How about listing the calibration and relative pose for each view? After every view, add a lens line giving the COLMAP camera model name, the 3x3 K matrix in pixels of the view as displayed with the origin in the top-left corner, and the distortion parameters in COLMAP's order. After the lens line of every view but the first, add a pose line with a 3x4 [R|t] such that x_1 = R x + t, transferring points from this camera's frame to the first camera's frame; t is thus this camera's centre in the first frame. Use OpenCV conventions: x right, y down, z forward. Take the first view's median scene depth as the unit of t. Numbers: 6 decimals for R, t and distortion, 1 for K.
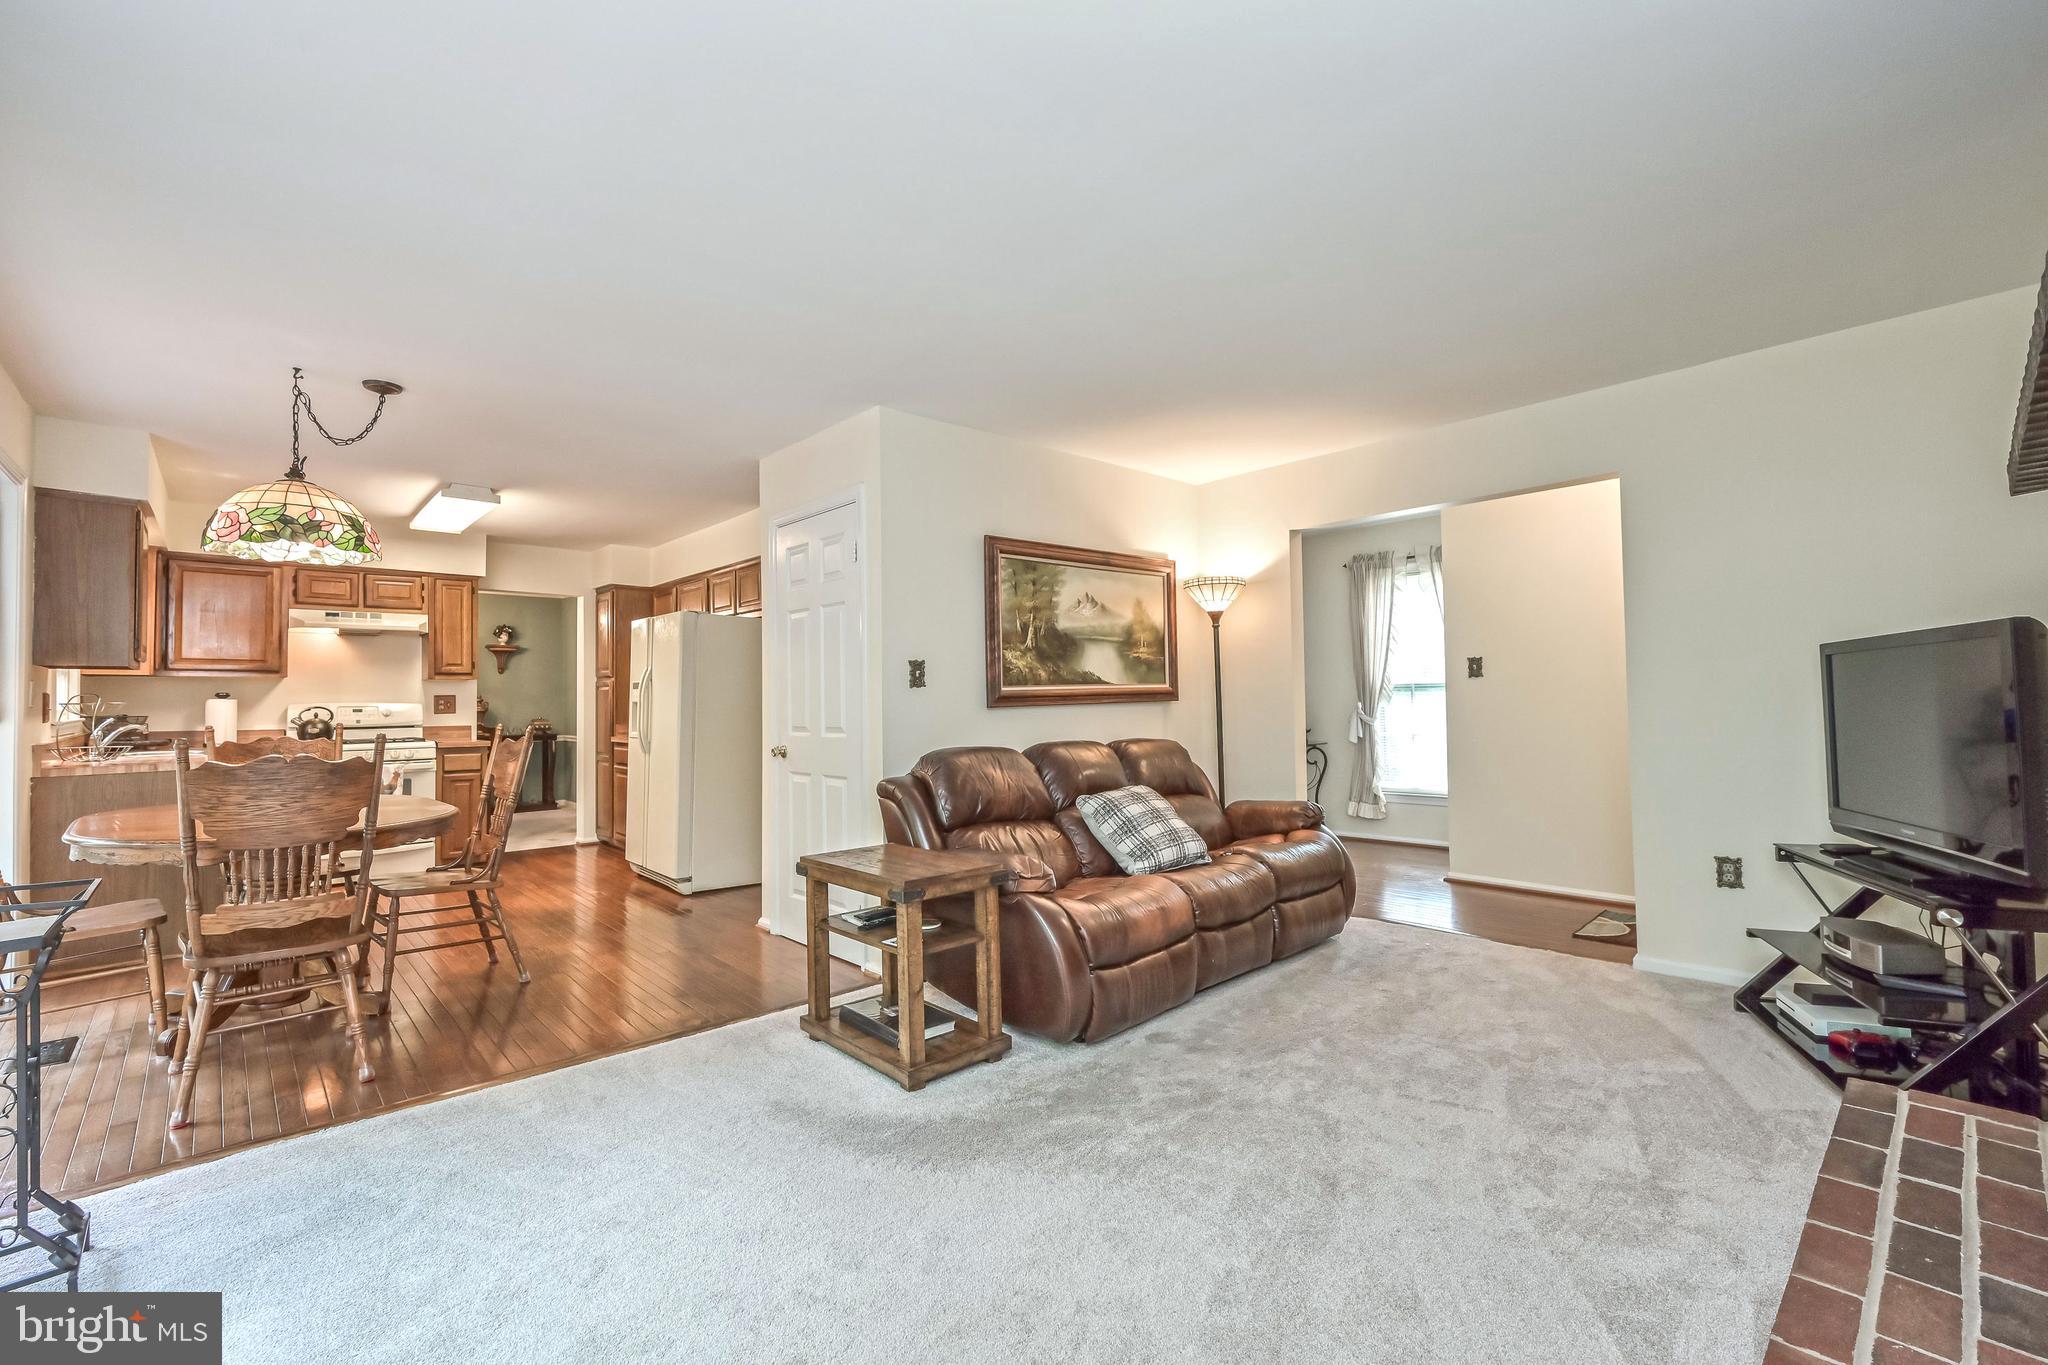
lens RADIAL K [[895.7, 0, 1024.0], [0, 895.7, 682.5], [0, 0, 1]] dist [0.014906, -0.000248]
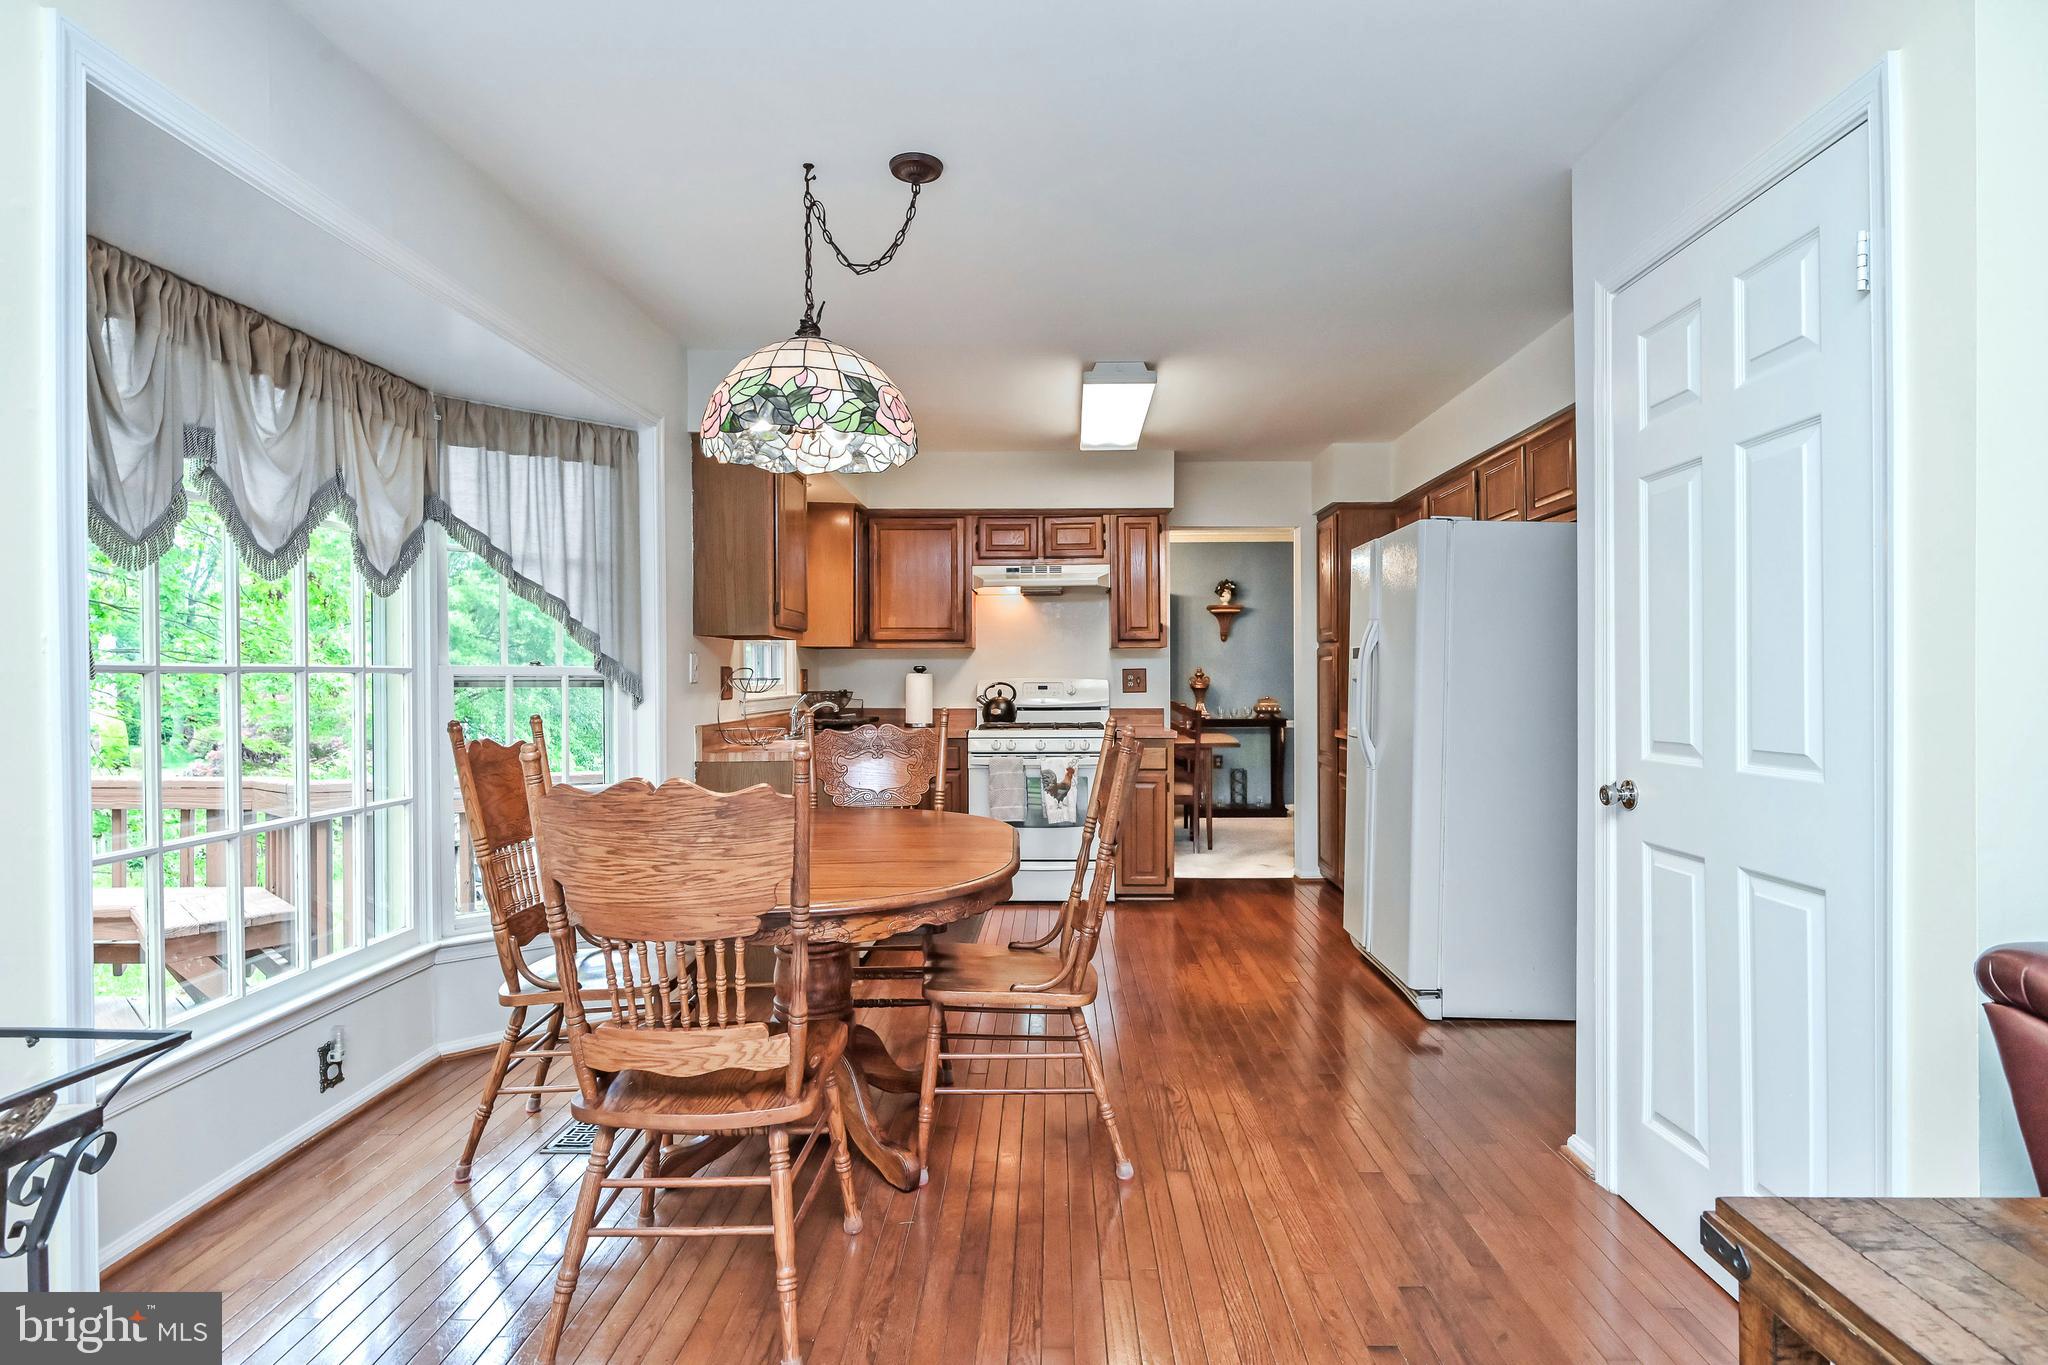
lens RADIAL K [[1071.4, 0, 1024.0], [0, 1071.4, 682.5], [0, 0, 1]] dist [-0.002659, 0.000209]
pose [[0.726126, 0.008402, -0.687511, -0.089861], [0.010794, 0.999663, 0.023617, 0.003771], [0.687477, -0.024570, 0.725790, 0.301170]]
